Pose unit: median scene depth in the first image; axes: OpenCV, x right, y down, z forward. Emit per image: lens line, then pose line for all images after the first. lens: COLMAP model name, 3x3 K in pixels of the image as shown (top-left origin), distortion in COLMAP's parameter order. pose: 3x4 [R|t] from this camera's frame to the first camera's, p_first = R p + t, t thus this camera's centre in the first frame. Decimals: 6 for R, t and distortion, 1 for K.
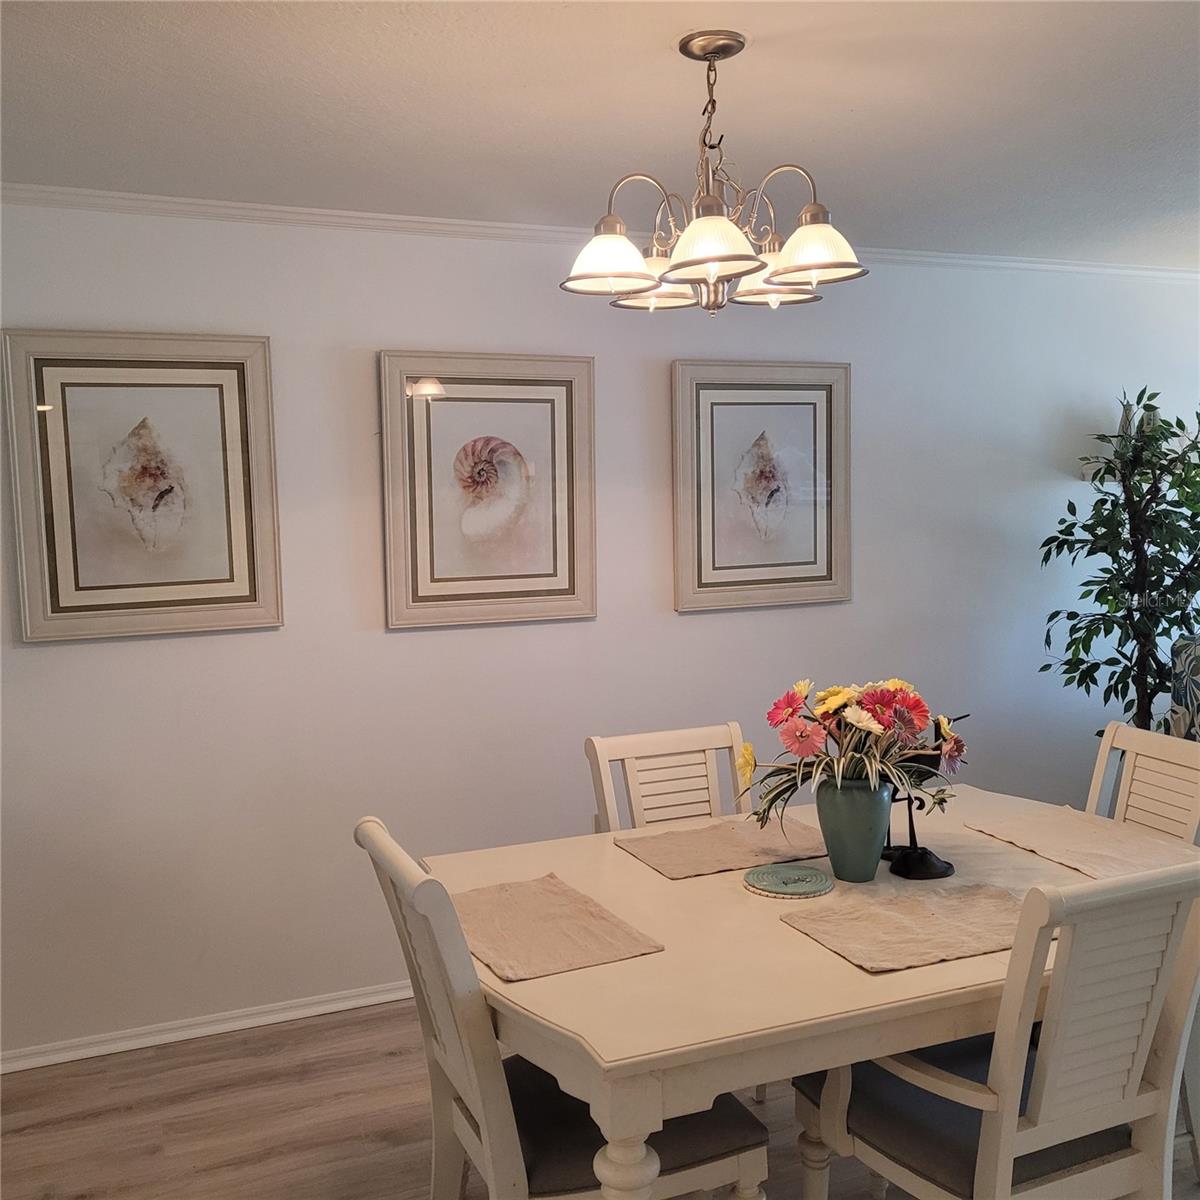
lens RADIAL K [[1206.7, 0, 595.8], [0, 1206.7, 595.0], [0, 0, 1]] dist [0.040074, 0.000000]
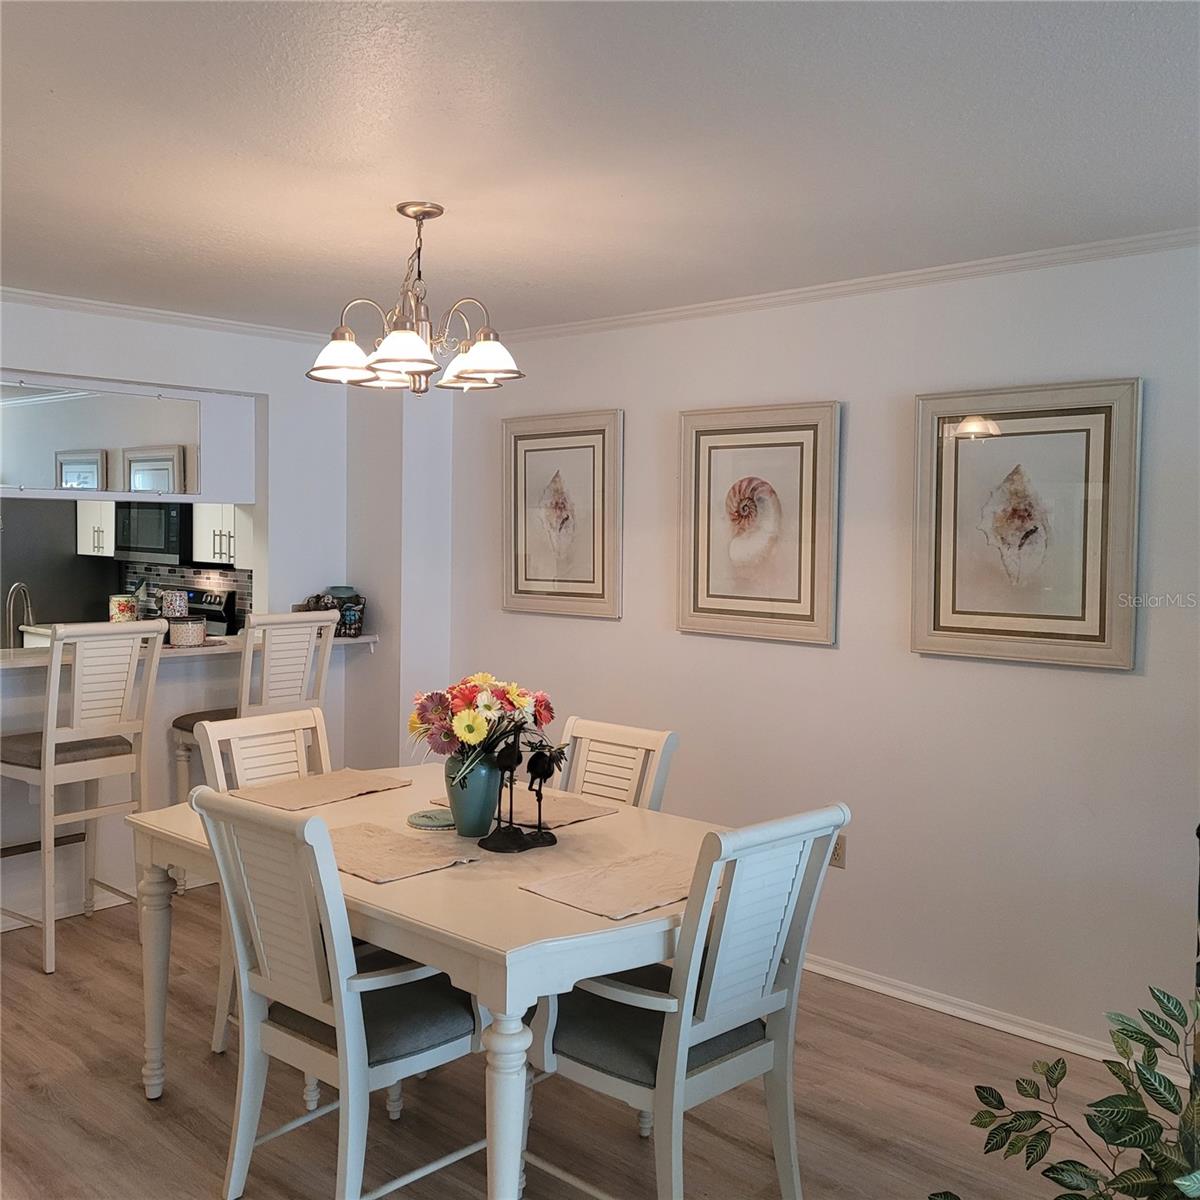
lens RADIAL K [[1206.7, 0, 594.2], [0, 1206.7, 610.0], [0, 0, 1]] dist [0.040074, 0.000000]
pose [[0.402687, 0.081254, -0.911724, 0.889350], [-0.107031, 0.993399, 0.041260, -0.034069], [0.909059, 0.080968, 0.408726, 0.378264]]
